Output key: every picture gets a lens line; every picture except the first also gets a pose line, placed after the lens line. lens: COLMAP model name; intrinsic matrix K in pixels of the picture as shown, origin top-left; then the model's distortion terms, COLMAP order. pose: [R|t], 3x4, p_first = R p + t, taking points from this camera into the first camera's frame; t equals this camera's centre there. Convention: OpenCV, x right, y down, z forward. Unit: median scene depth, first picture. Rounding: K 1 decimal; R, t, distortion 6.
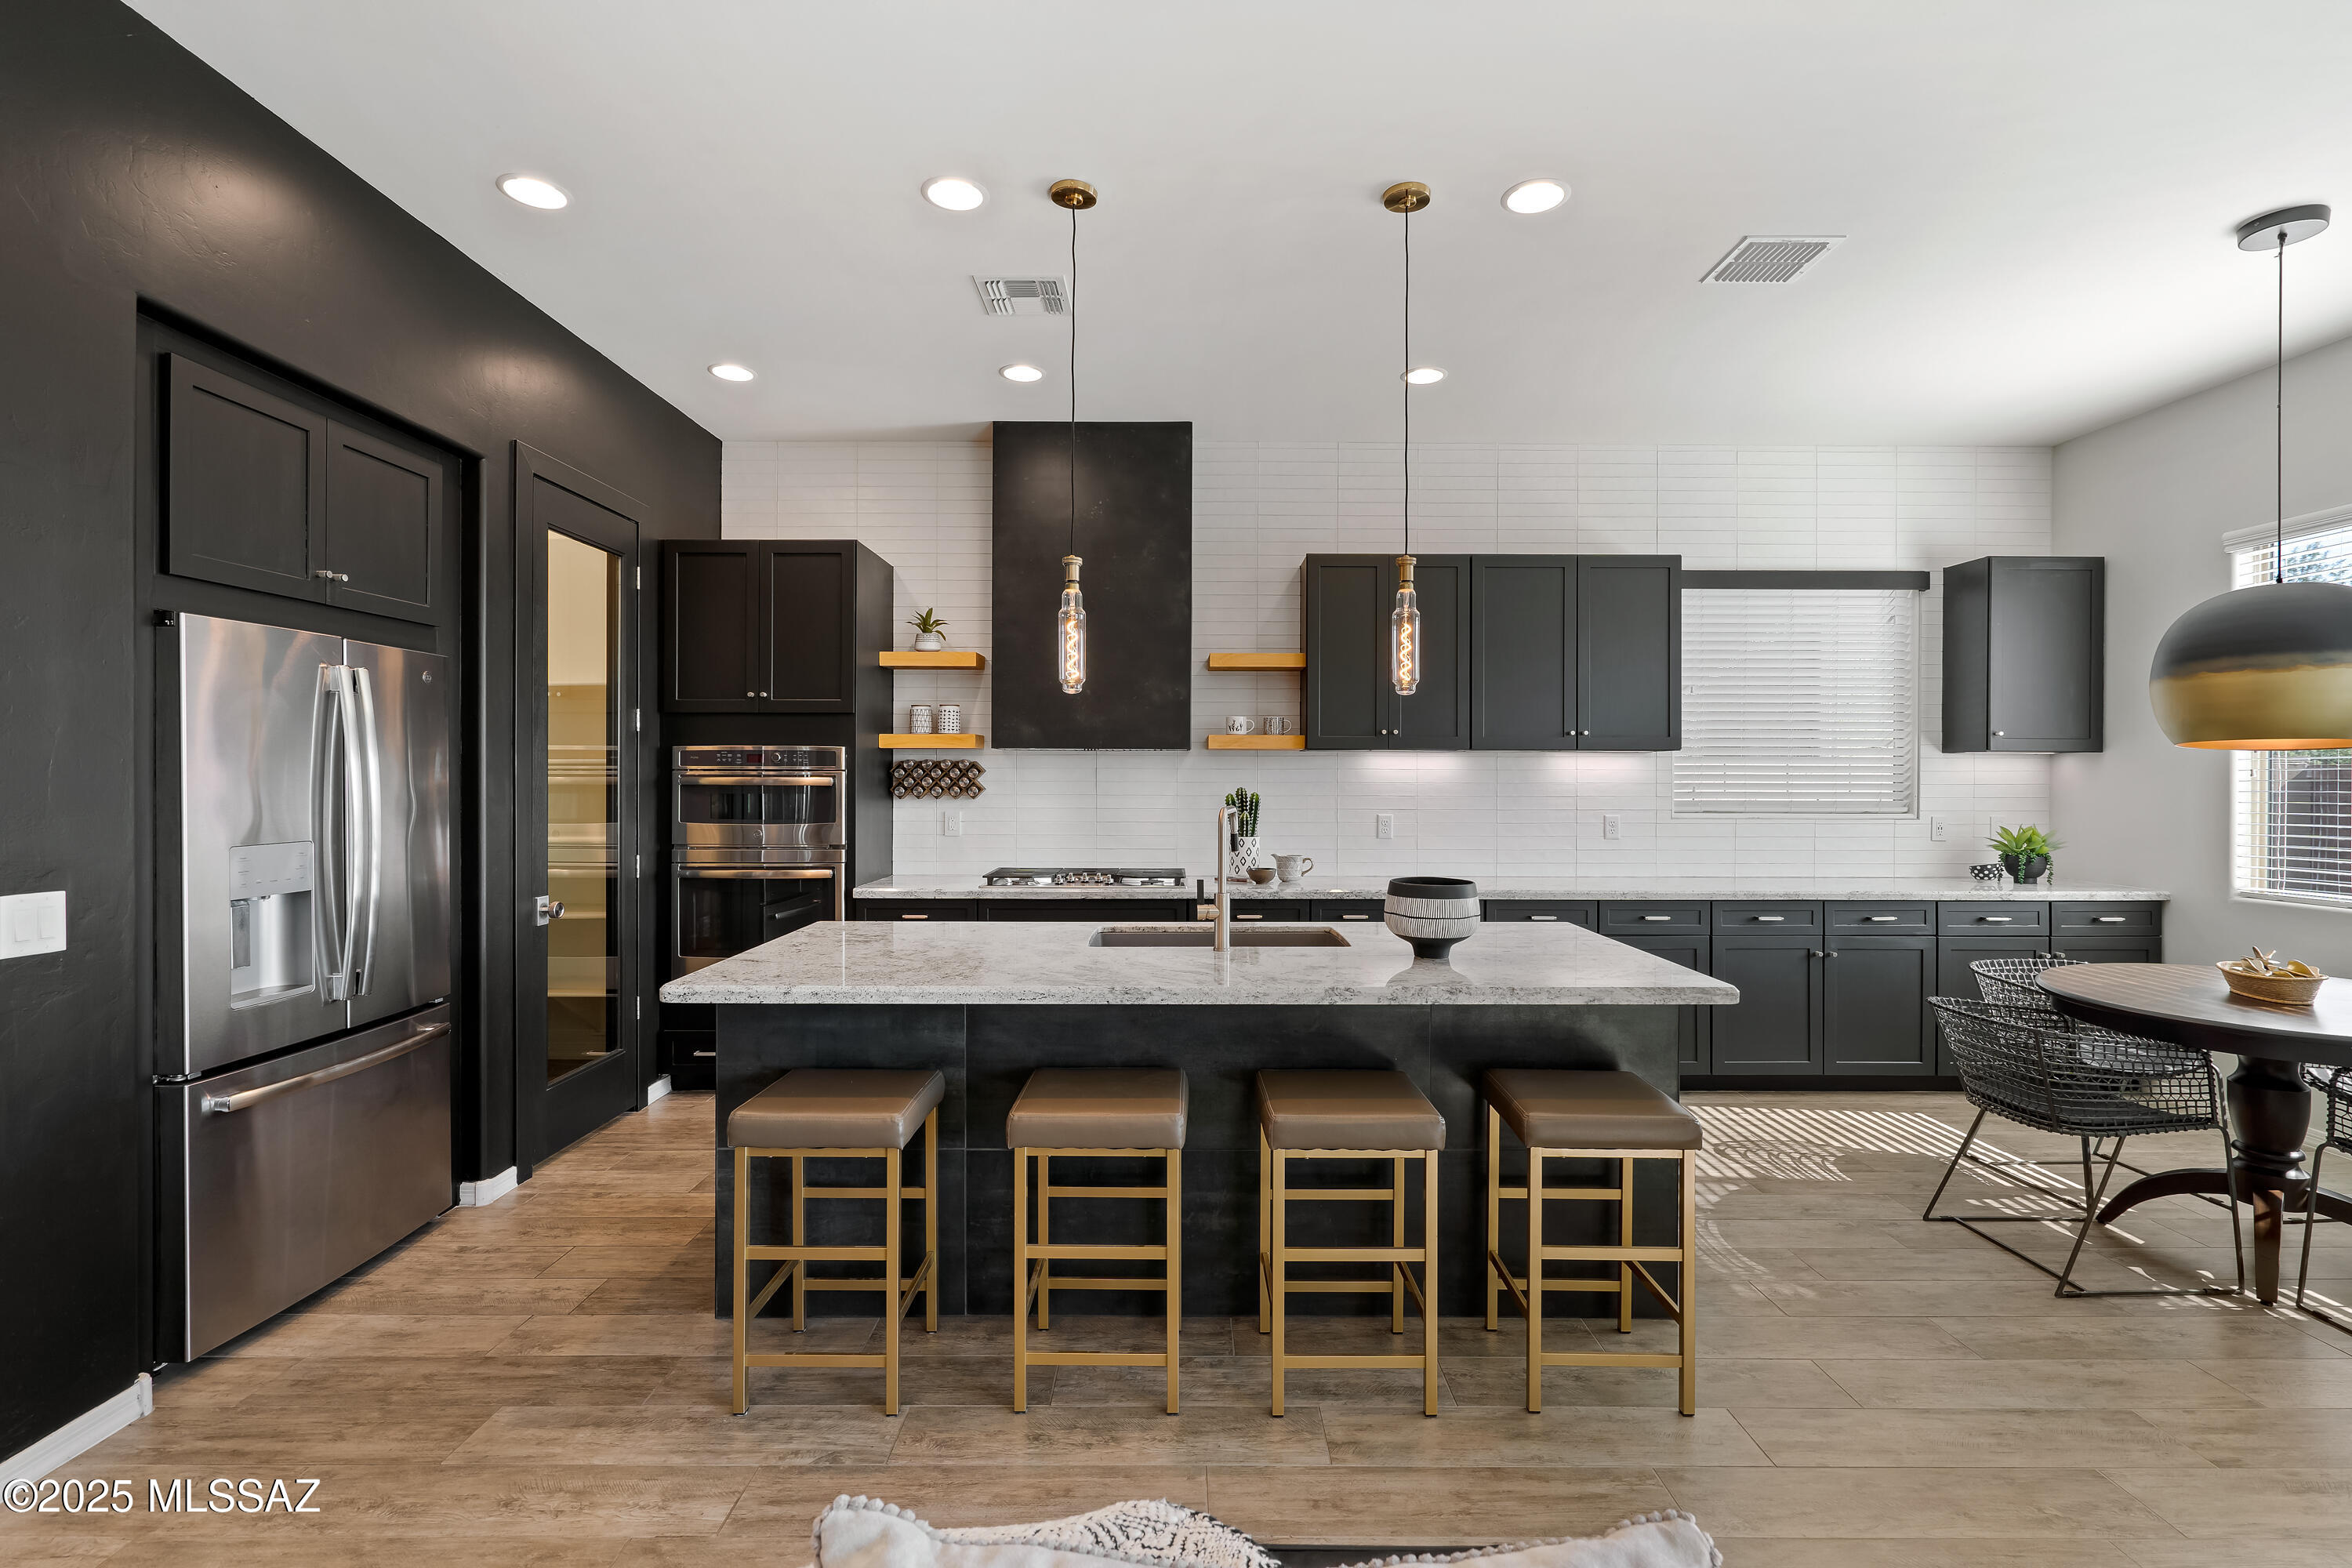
lens RADIAL K [[1074.4, 0, 1182.6], [0, 1074.4, 778.9], [0, 0, 1]] dist [-0.002811, 0.002241]
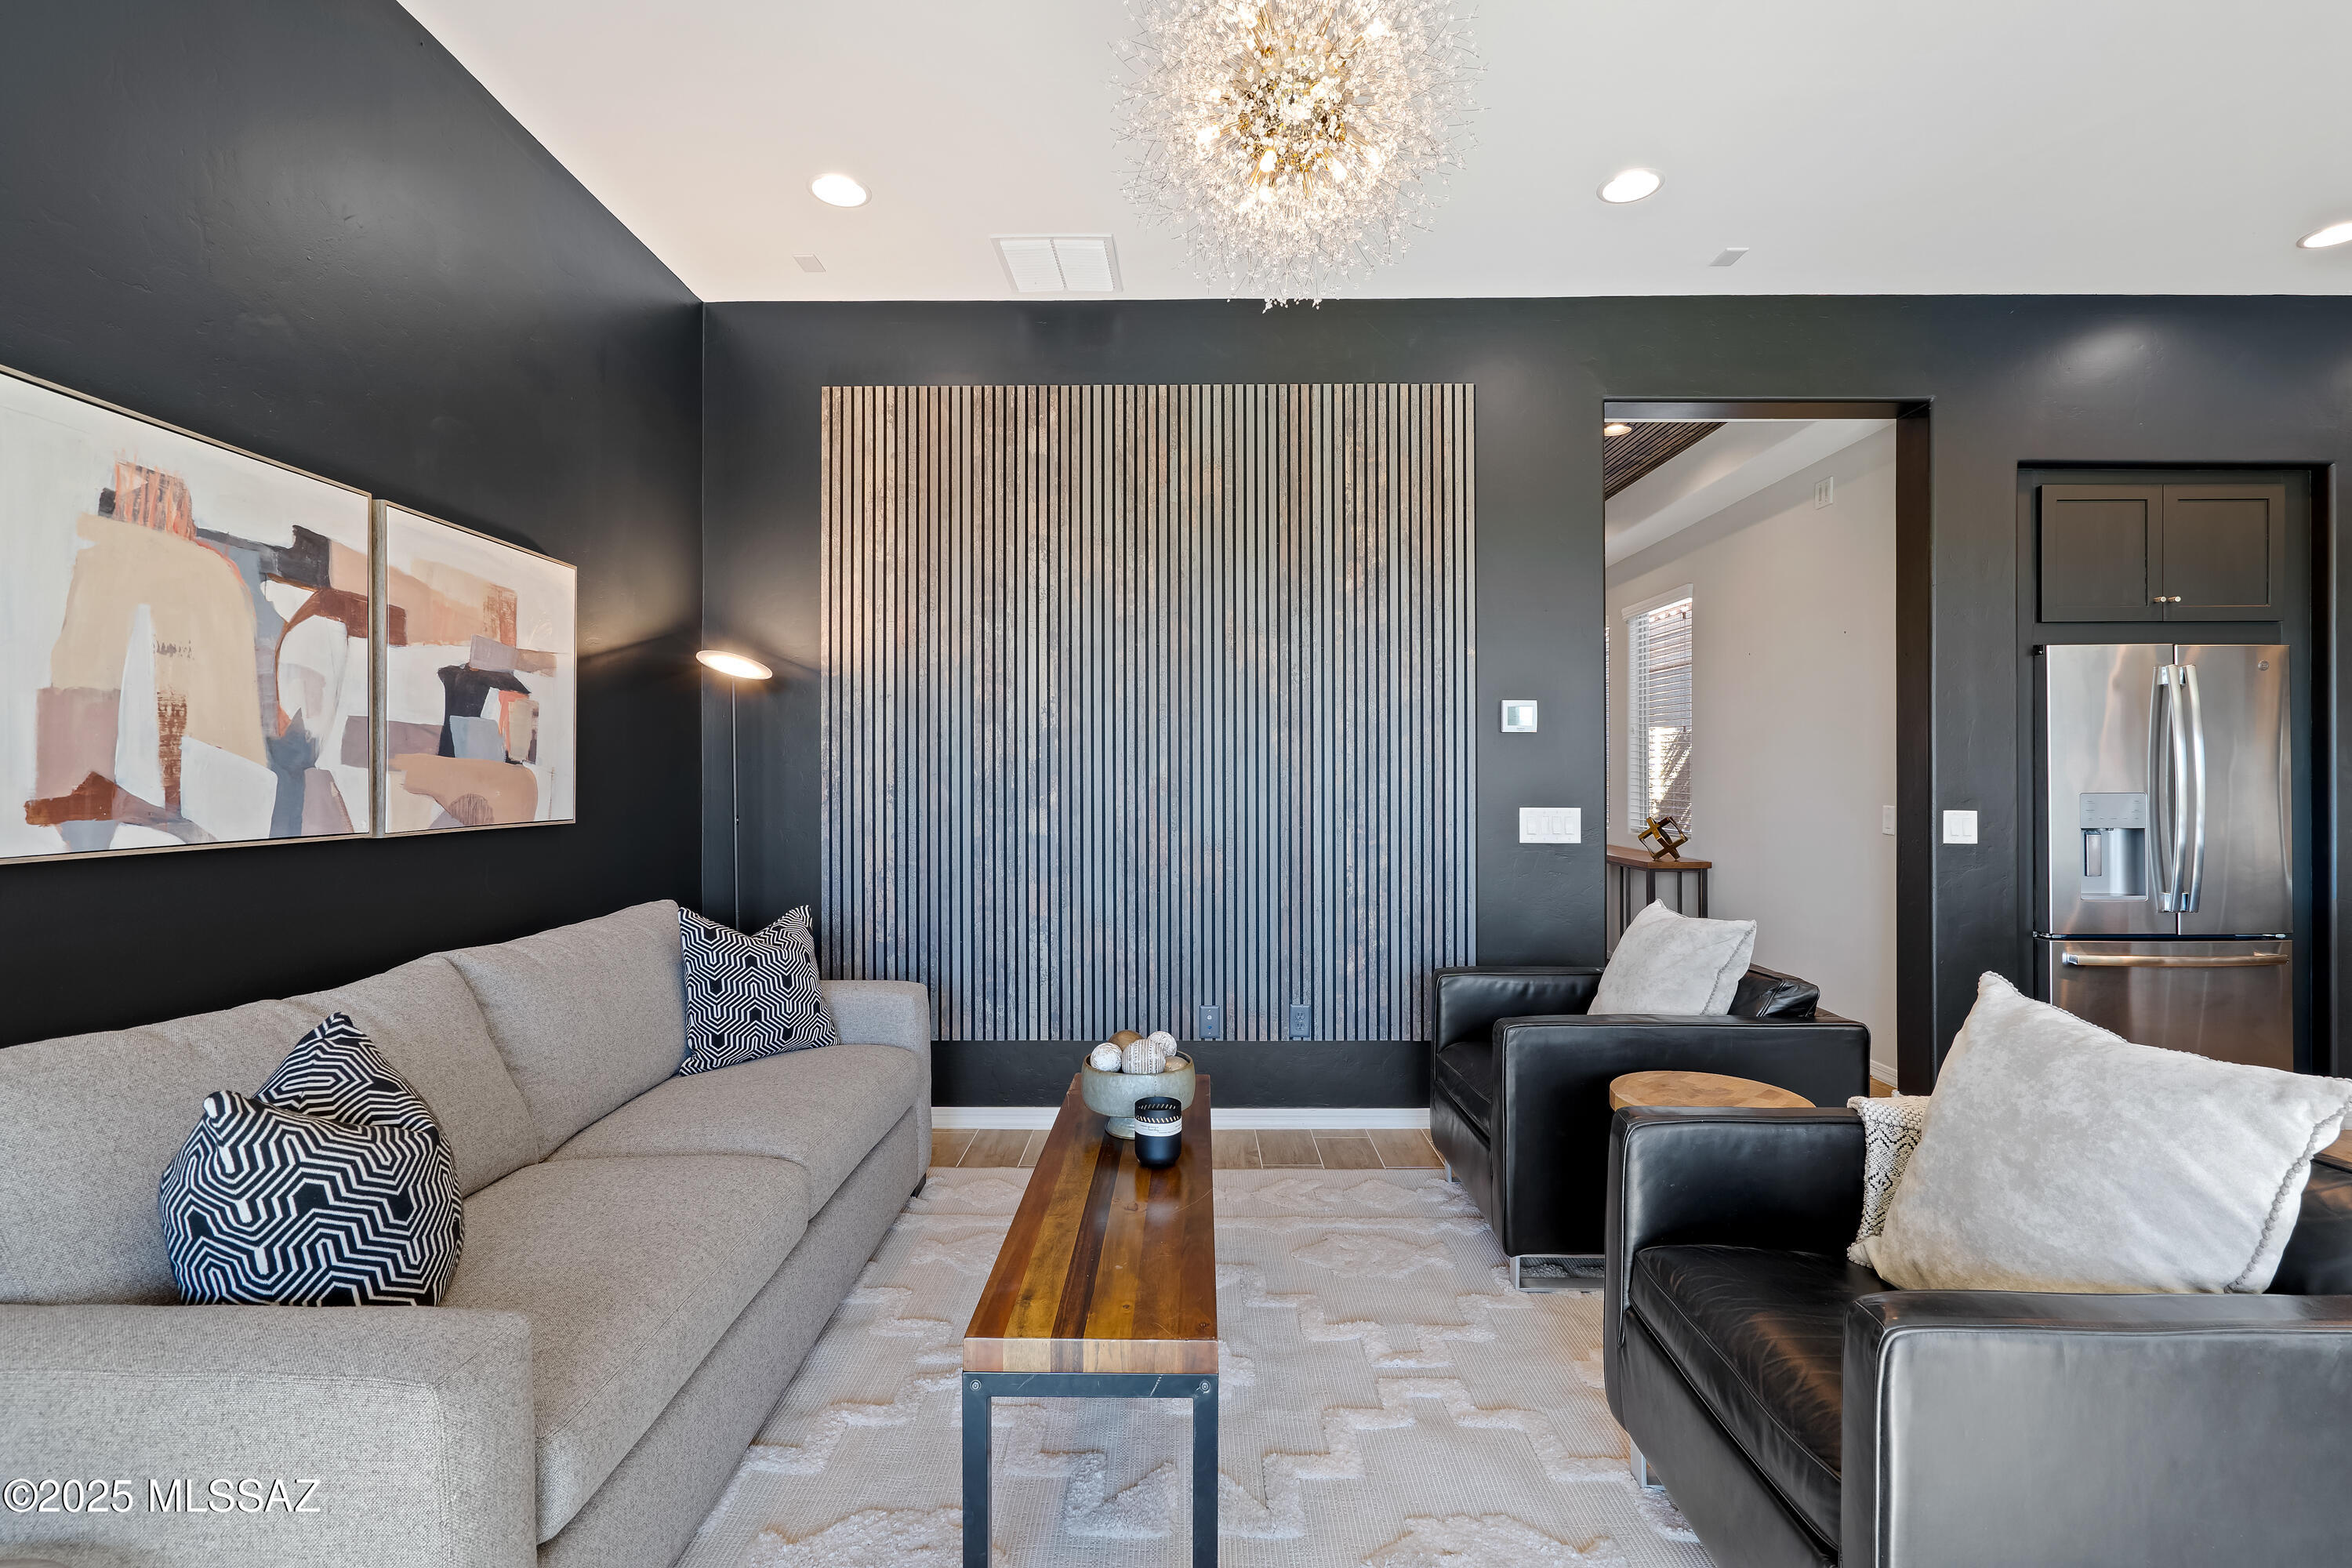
lens RADIAL K [[1074.4, 0, 1181.8], [0, 1074.4, 768.6], [0, 0, 1]] dist [-0.002811, 0.002241]
pose [[-0.005107, -0.009471, -0.999942, 0.359629], [-0.002123, 0.999953, -0.009460, 0.025333], [0.999985, 0.002074, -0.005127, -0.150902]]
